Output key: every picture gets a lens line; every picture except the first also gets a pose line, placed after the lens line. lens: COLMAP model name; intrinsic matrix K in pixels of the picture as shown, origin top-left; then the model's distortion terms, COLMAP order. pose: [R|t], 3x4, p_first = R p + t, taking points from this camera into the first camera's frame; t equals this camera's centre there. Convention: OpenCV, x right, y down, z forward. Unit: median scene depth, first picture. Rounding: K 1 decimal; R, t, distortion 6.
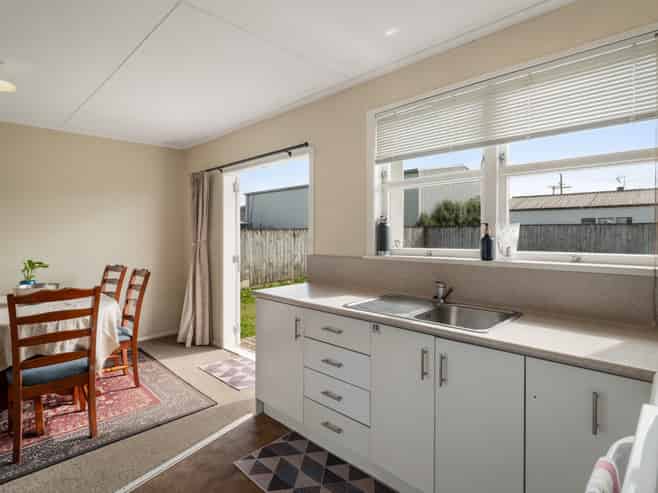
lens RADIAL K [[354.5, 0, 327.5], [0, 354.5, 242.6], [0, 0, 1]] dist [0.001732, 0.000182]
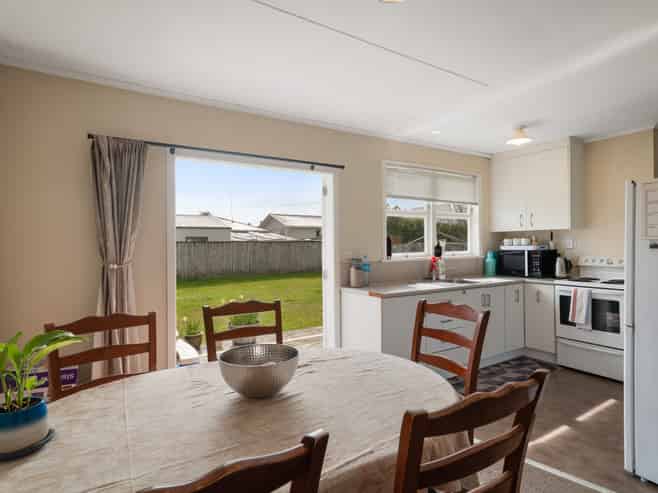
lens RADIAL K [[354.5, 0, 328.1], [0, 354.5, 247.3], [0, 0, 1]] dist [0.001732, 0.000182]
pose [[0.245733, -0.008390, 0.969301, -1.179773], [0.037470, 0.999297, -0.000850, -0.018004], [-0.968613, 0.036529, 0.245875, 0.767563]]
